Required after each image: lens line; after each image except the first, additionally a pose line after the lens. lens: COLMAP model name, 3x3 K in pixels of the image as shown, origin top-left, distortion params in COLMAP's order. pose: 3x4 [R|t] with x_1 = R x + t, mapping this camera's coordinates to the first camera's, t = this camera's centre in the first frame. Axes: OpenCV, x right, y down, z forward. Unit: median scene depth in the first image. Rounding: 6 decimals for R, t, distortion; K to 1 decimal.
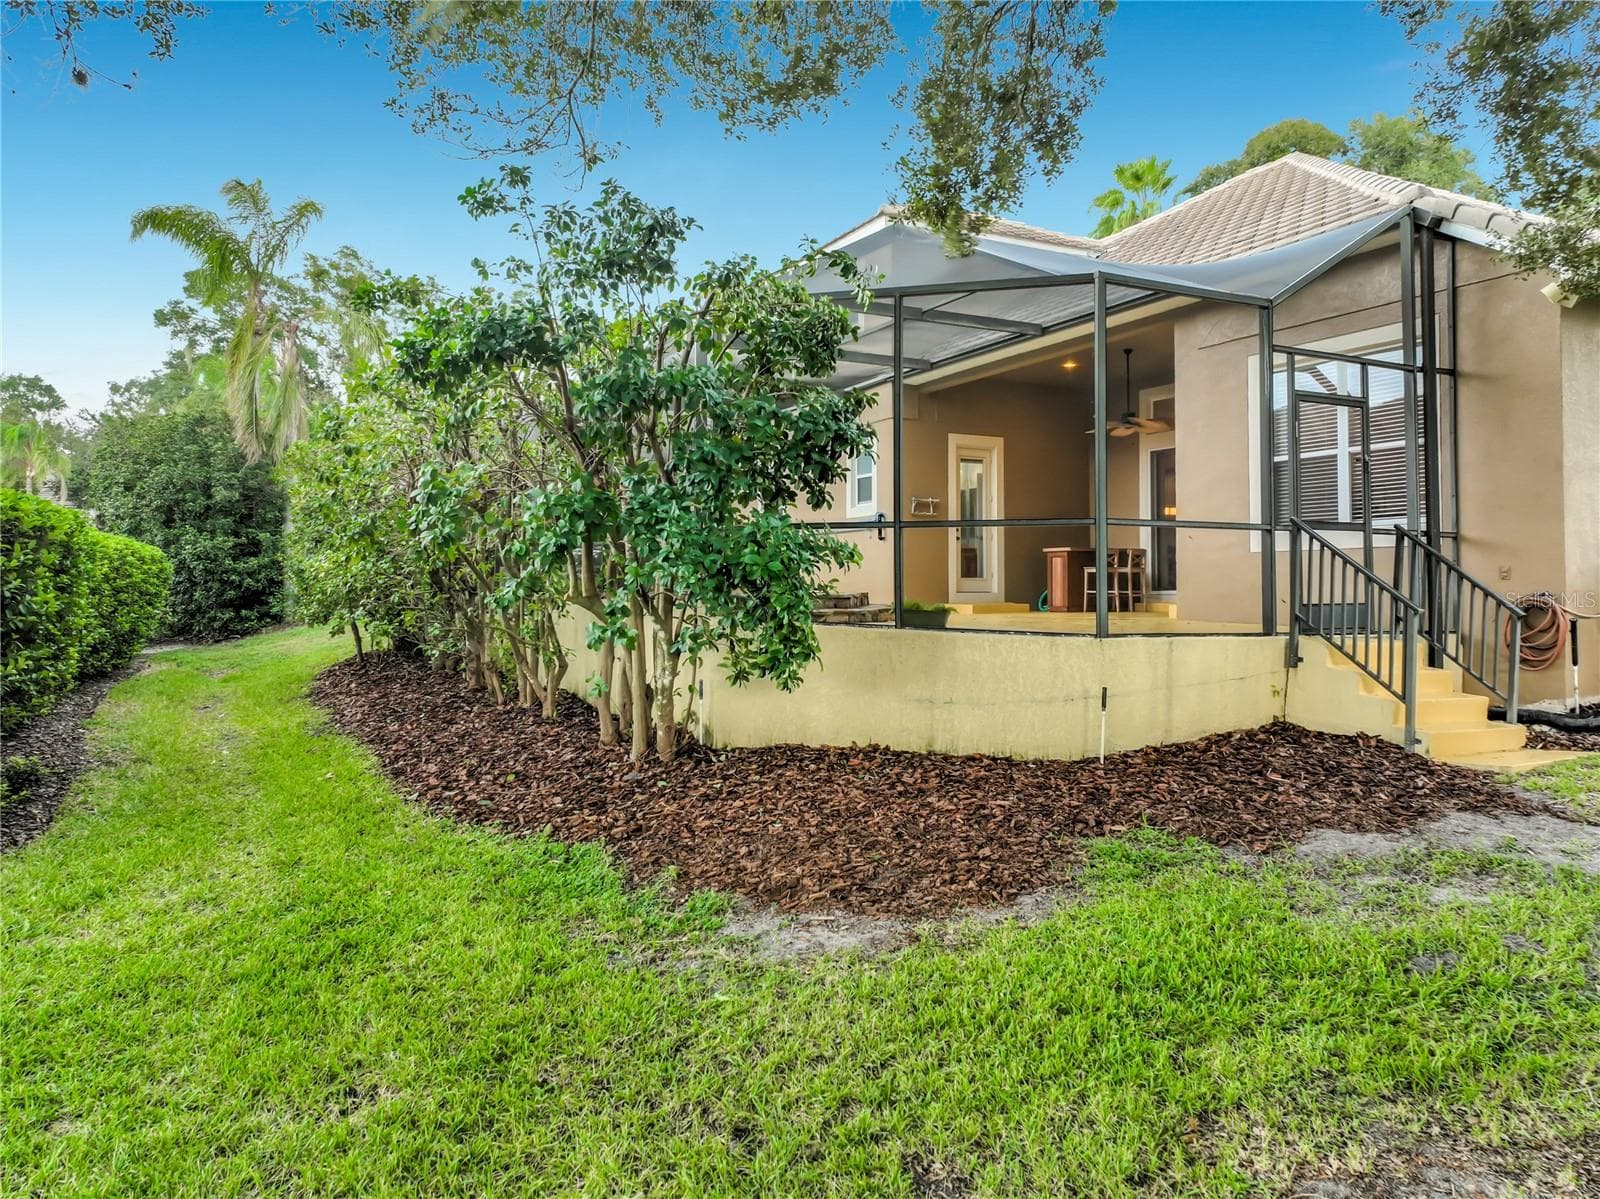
lens RADIAL K [[1117.0, 0, 799.3], [0, 1117.0, 575.6], [0, 0, 1]] dist [0.001844, 0.001066]
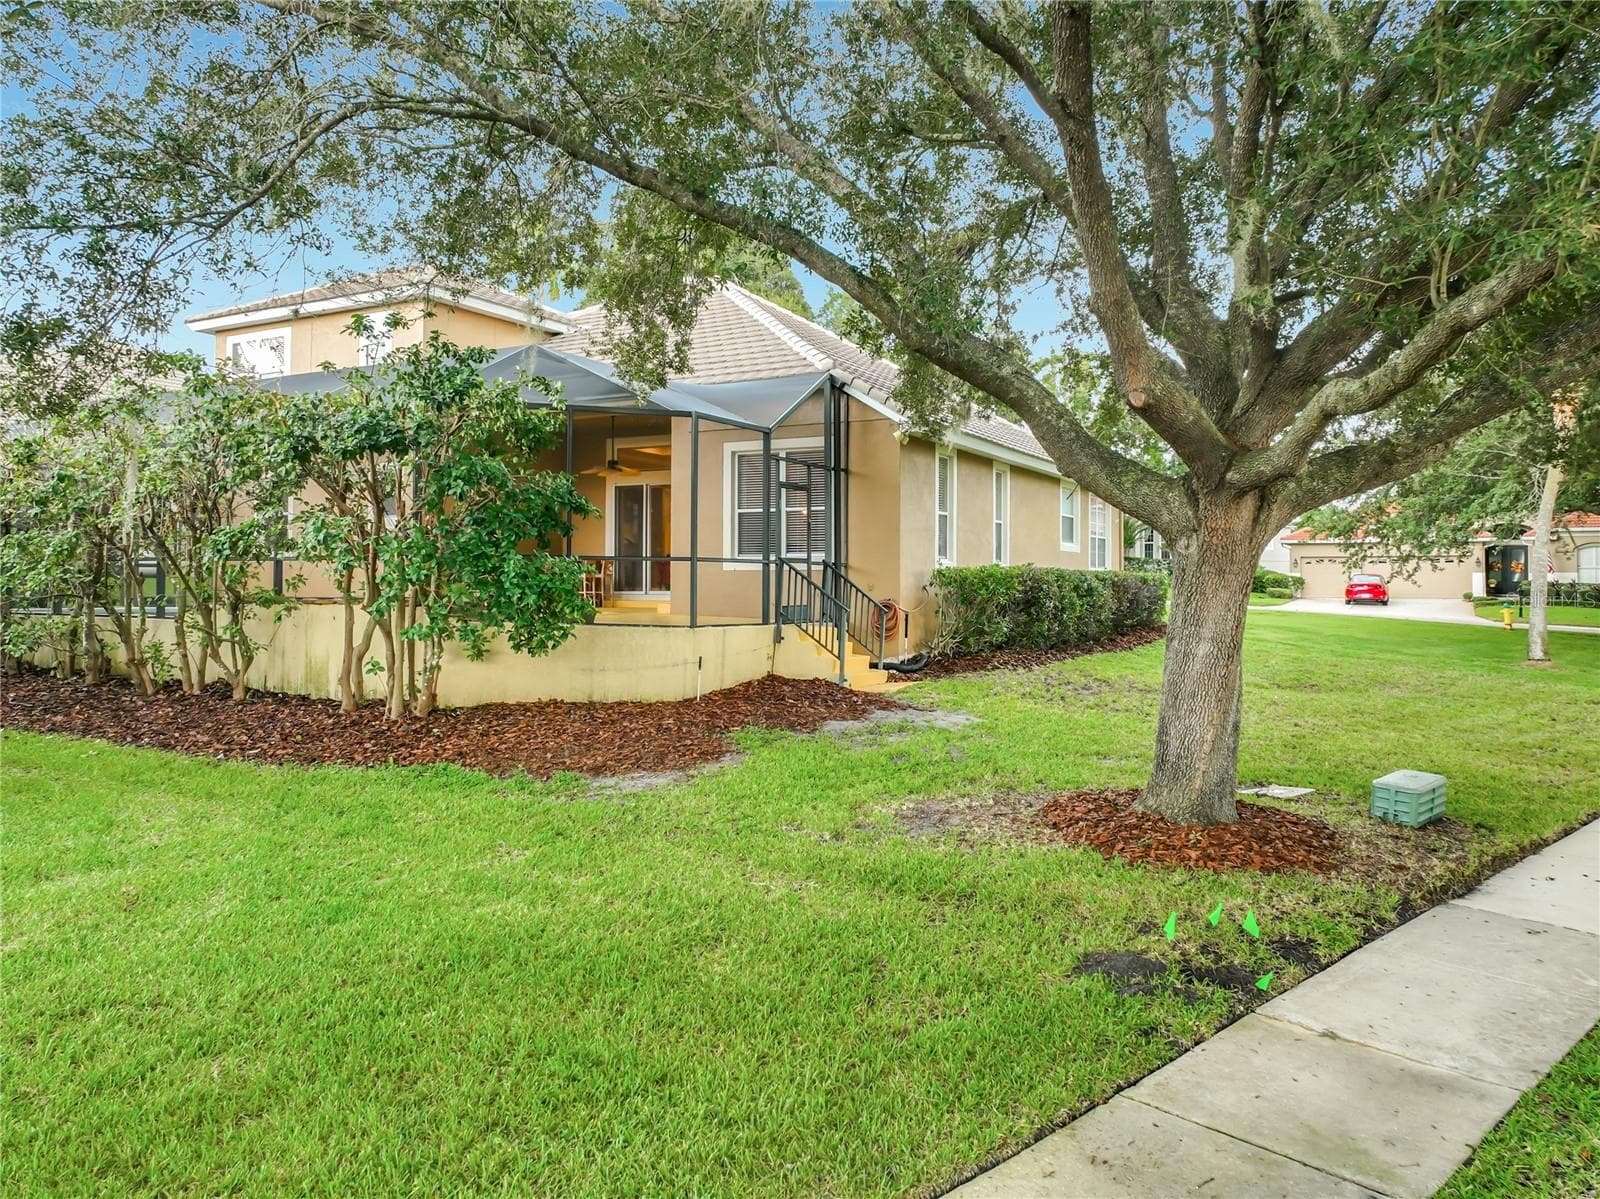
lens RADIAL K [[1129.3, 0, 807.3], [0, 1129.3, 598.8], [0, 0, 1]] dist [0.008959, 0.001647]
pose [[0.821385, -0.002032, 0.570370, -0.521378], [-0.015660, 0.999536, 0.026113, -0.032174], [-0.570159, -0.030381, 0.820972, -0.459170]]
